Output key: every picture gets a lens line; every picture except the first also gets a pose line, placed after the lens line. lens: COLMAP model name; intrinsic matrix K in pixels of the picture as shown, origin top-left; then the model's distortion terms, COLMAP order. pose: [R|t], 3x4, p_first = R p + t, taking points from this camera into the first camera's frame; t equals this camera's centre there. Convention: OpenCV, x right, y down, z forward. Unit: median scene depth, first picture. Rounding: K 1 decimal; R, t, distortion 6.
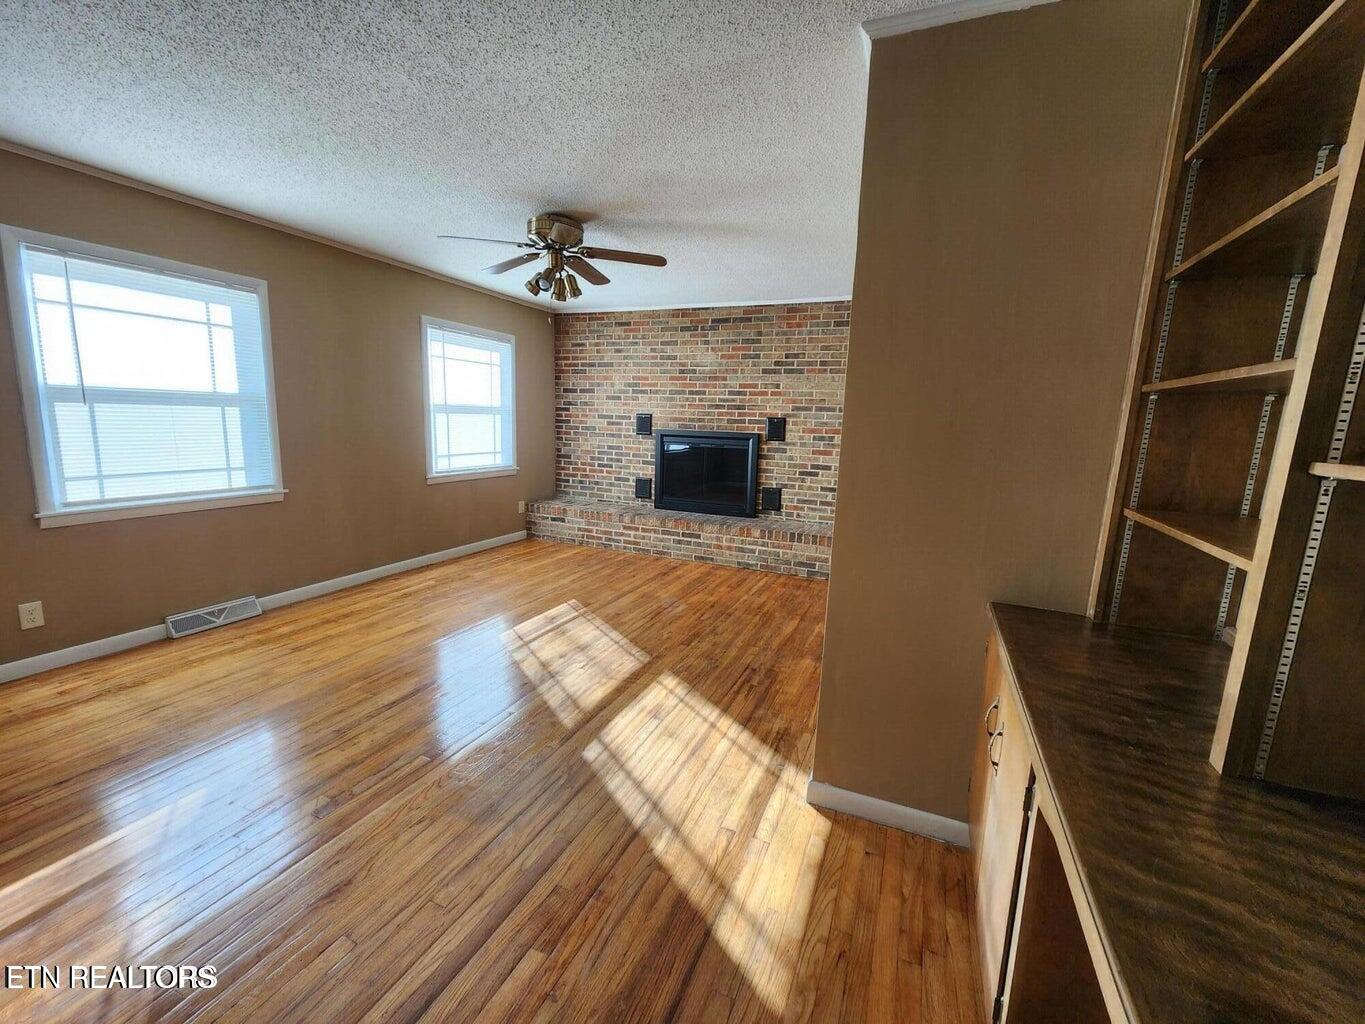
lens RADIAL K [[558.8, 0, 682.5], [0, 558.8, 512.0], [0, 0, 1]] dist [-0.000788, -0.000006]
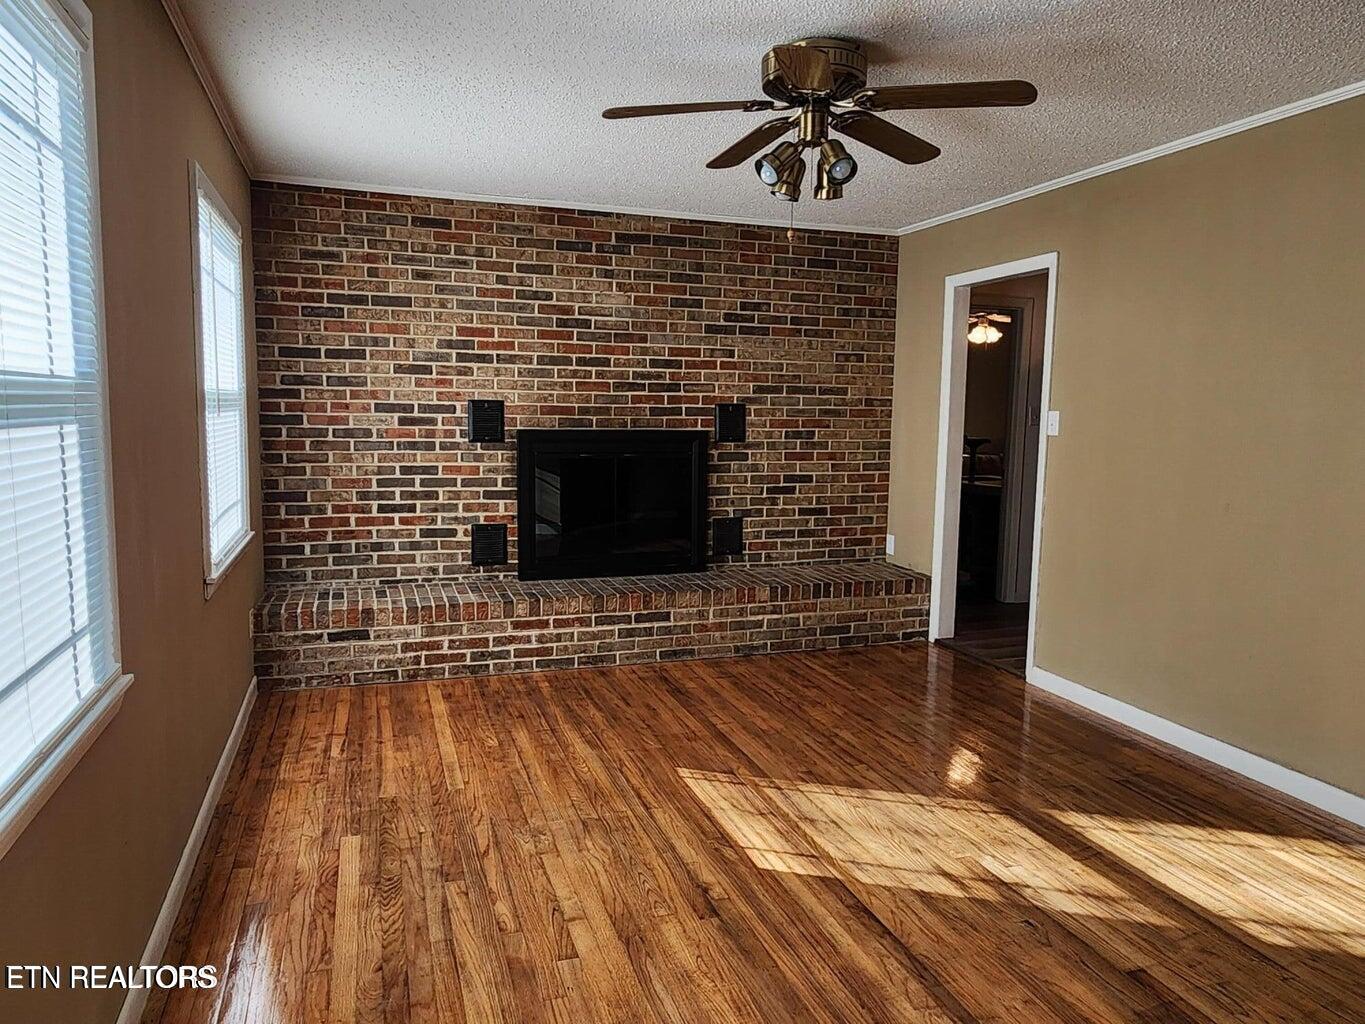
lens RADIAL K [[933.1, 0, 682.5], [0, 933.1, 512.0], [0, 0, 1]] dist [0.000044, 0.000852]
pose [[0.744599, -0.097929, 0.660289, -0.542453], [0.119797, 0.992724, 0.012139, -0.067017], [-0.656674, 0.070062, 0.750913, 0.259668]]
